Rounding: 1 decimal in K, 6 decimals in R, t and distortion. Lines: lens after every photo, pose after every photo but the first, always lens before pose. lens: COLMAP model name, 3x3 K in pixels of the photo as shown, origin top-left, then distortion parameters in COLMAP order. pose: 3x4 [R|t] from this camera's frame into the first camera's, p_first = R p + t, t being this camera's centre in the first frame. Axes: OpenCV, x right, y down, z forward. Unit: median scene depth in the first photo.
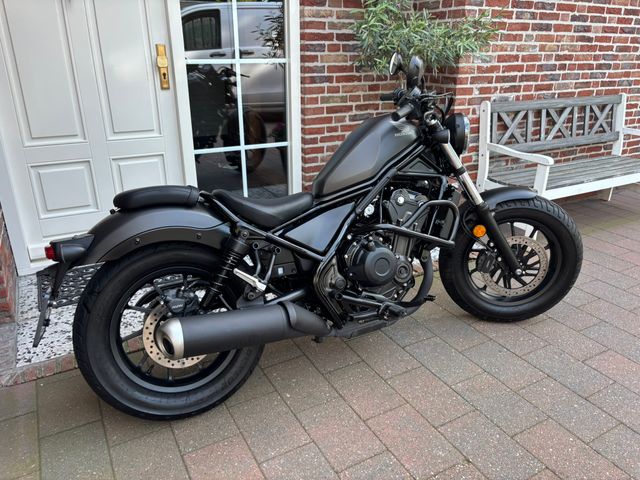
lens RADIAL K [[485.3, 0, 327.3], [0, 485.3, 239.3], [0, 0, 1]] dist [0.043132, -0.060066]
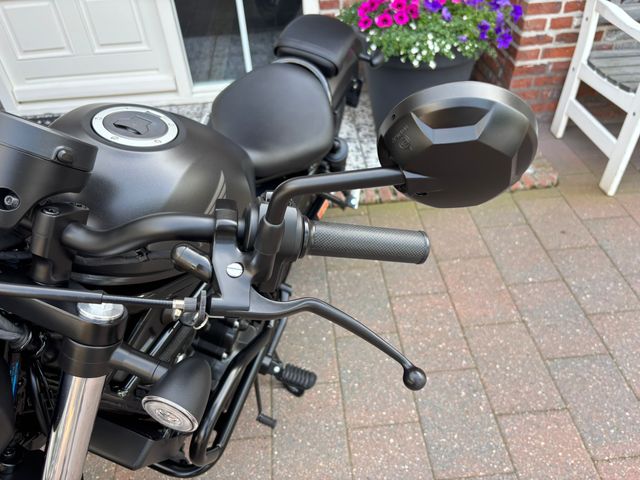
lens RADIAL K [[491.5, 0, 312.3], [0, 491.5, 240.0], [0, 0, 1]] dist [0.069280, -0.113734]
pose [[0.903530, 0.241288, -0.354138, 0.296695], [-0.104059, 0.925215, 0.364896, -0.108317], [0.415699, -0.292843, 0.861068, 0.258484]]
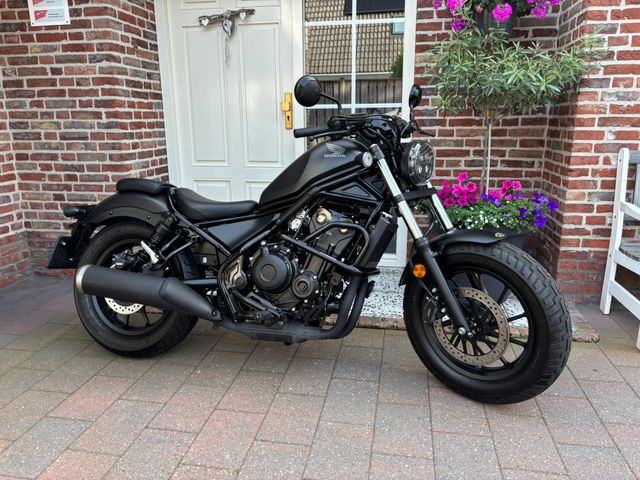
lens RADIAL K [[487.0, 0, 317.9], [0, 487.0, 239.4], [0, 0, 1]] dist [0.045233, -0.055548]
pose [[0.770676, 0.142371, -0.621119, 0.447939], [-0.224640, 0.972847, -0.055737, 0.011378], [0.596318, 0.182483, 0.781732, 0.120675]]
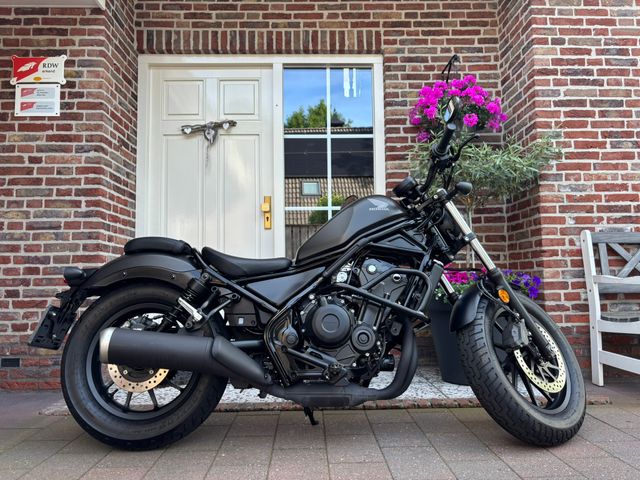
lens RADIAL K [[487.0, 0, 317.9], [0, 487.0, 239.4], [0, 0, 1]] dist [0.045233, -0.055548]
pose [[0.881951, -0.054804, -0.468145, 0.308447], [-0.158173, 0.901210, -0.403488, 0.168310], [0.444009, 0.429904, 0.786154, 0.083055]]
